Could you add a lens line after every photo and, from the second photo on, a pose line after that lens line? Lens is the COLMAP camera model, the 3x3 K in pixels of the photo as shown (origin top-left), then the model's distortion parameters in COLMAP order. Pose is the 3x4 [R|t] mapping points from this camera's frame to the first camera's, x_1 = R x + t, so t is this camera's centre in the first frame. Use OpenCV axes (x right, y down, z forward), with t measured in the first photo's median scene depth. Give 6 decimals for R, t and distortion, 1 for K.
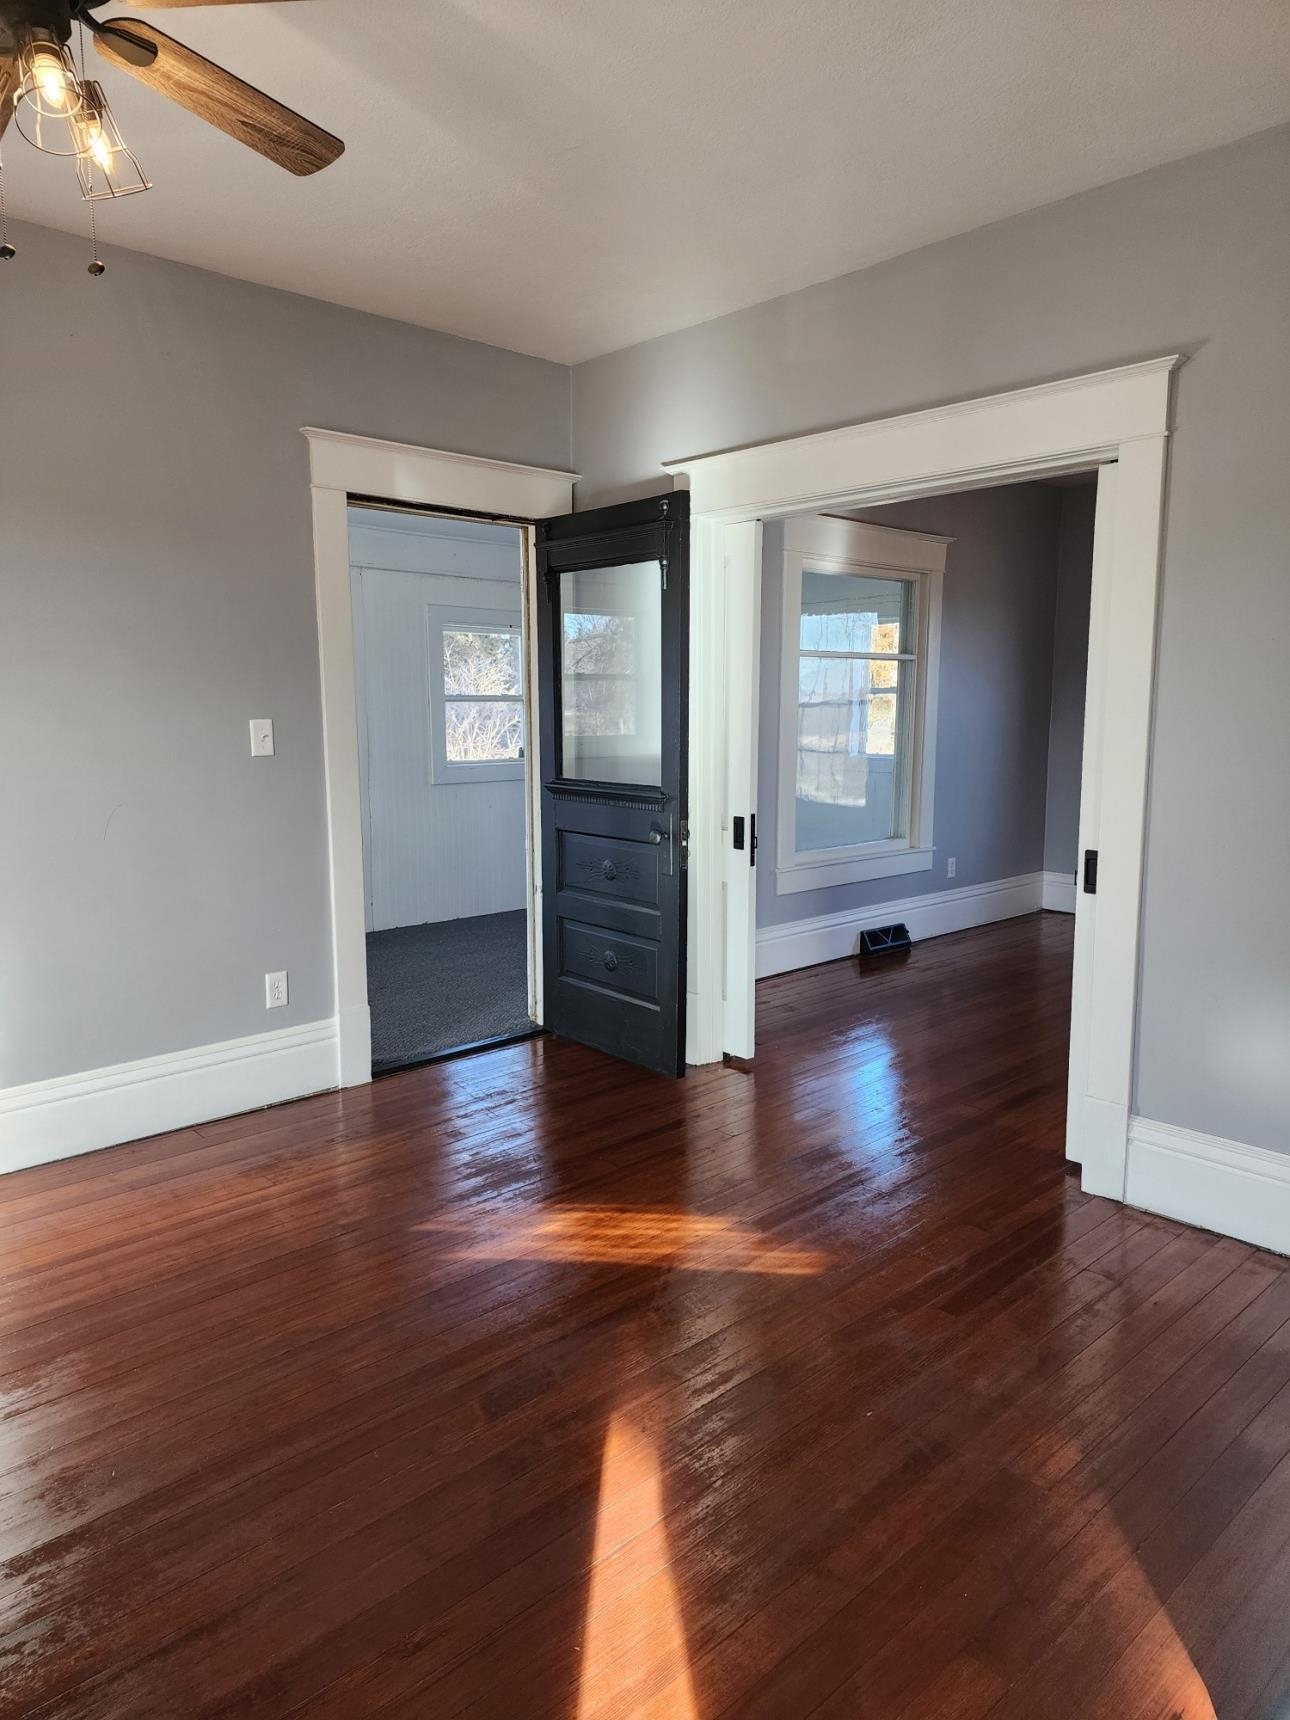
lens RADIAL K [[1147.2, 0, 636.8], [0, 1147.2, 846.5], [0, 0, 1]] dist [0.088621, -0.065782]
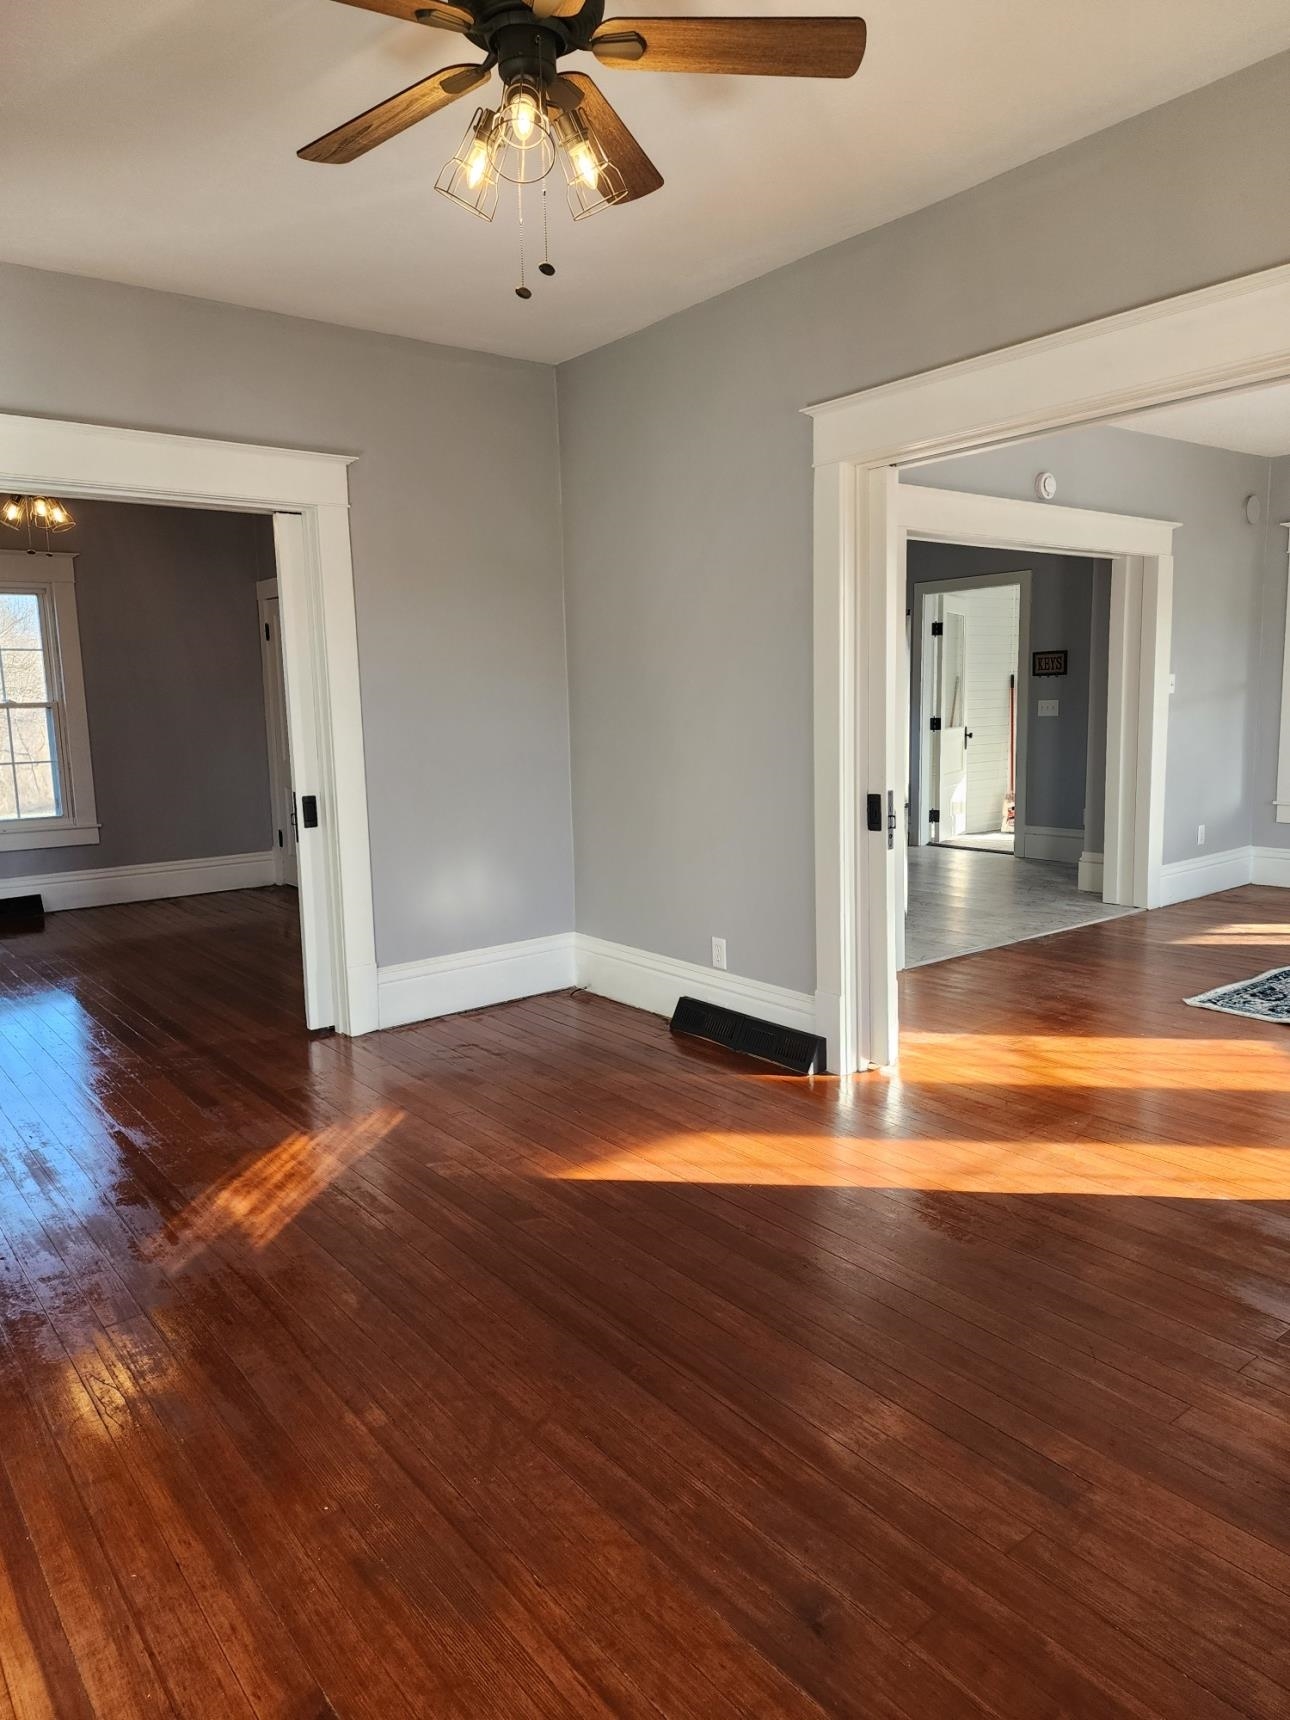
lens RADIAL K [[1147.2, 0, 663.2], [0, 1147.2, 855.9], [0, 0, 1]] dist [0.088621, -0.065782]
pose [[0.081501, -0.140877, 0.986667, -0.741614], [0.153165, 0.979971, 0.127269, -0.029759], [-0.984834, 0.140751, 0.101446, 0.367389]]
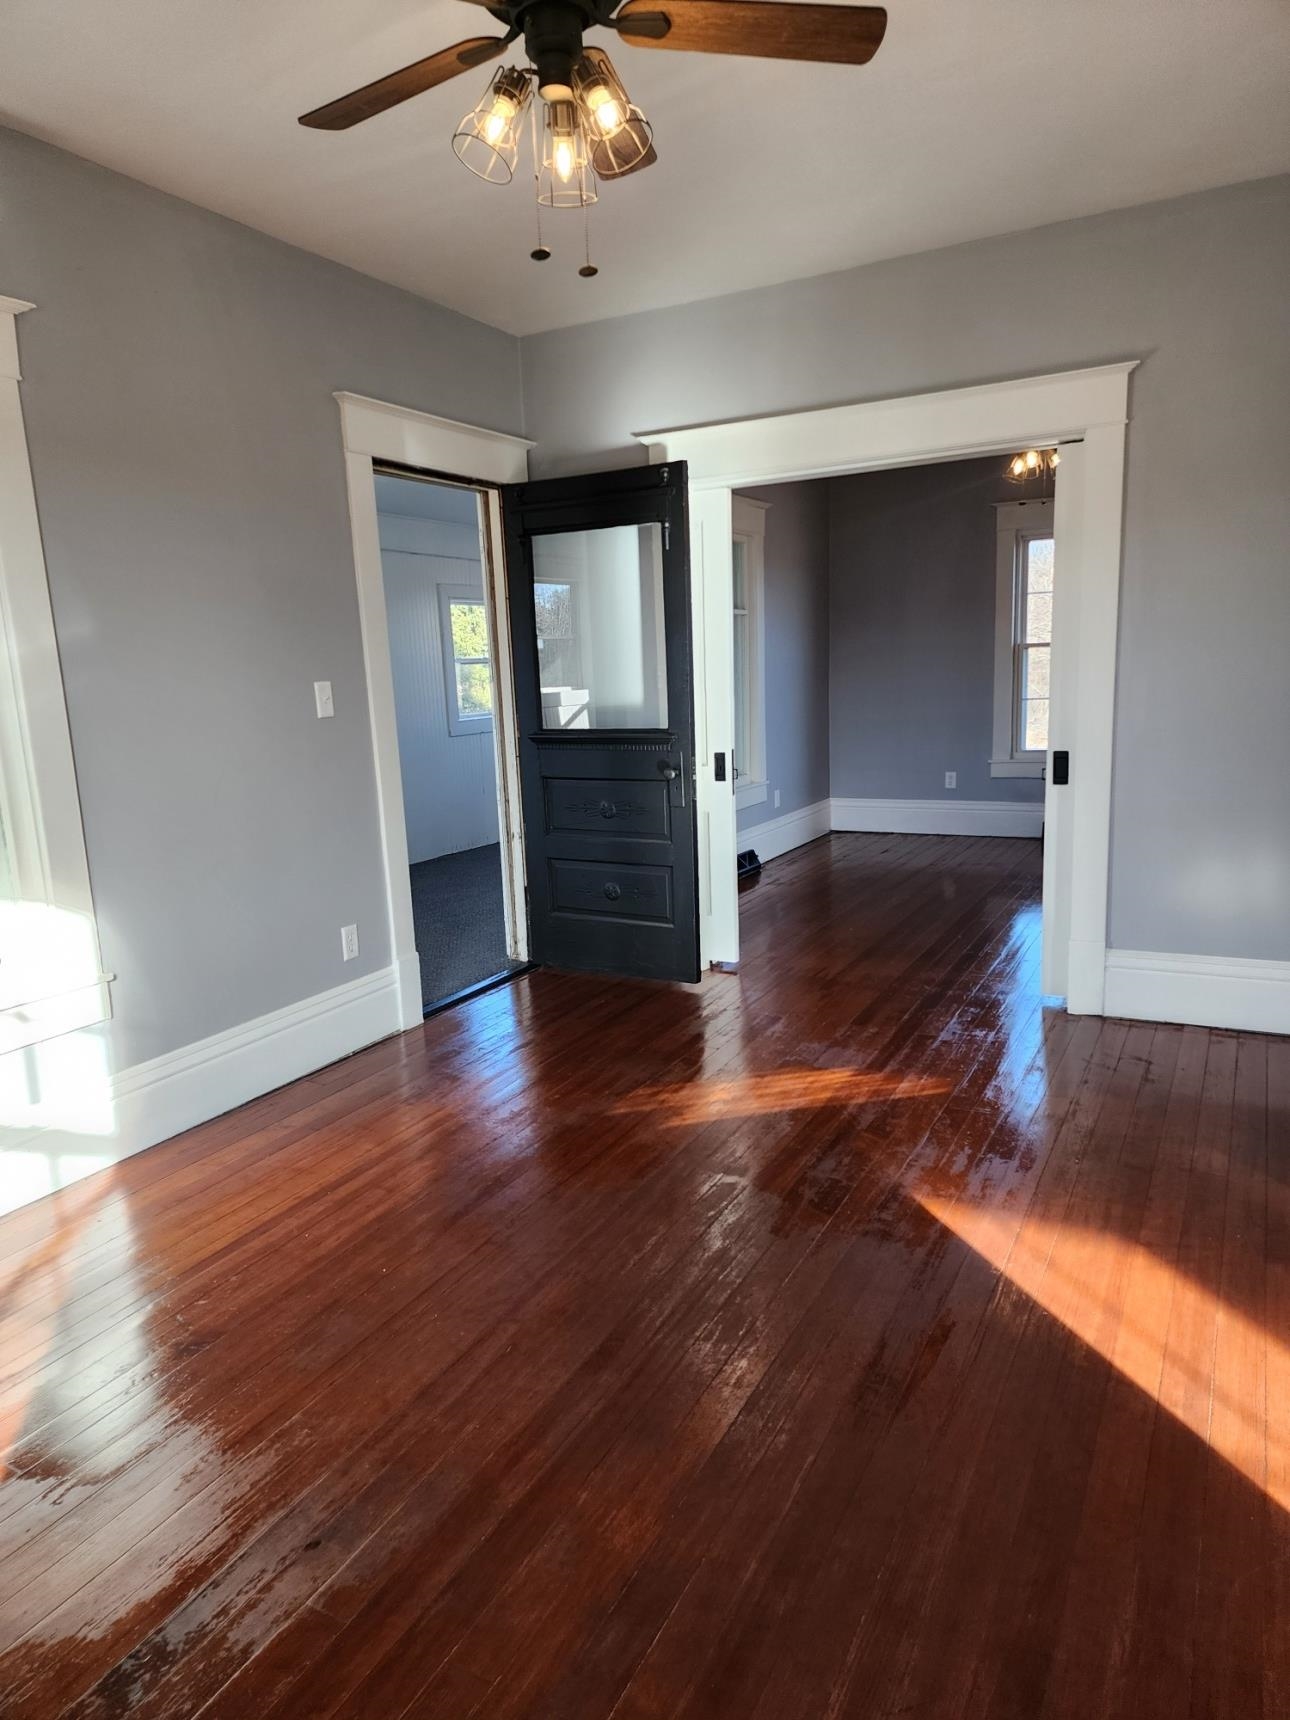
lens RADIAL K [[1147.2, 0, 618.9], [0, 1147.2, 874.4], [0, 0, 1]] dist [0.088621, -0.065782]
pose [[0.948336, -0.094607, 0.302833, -0.377444], [0.079629, 0.994928, 0.061460, 0.017079], [-0.307112, -0.034171, 0.951060, -0.060420]]
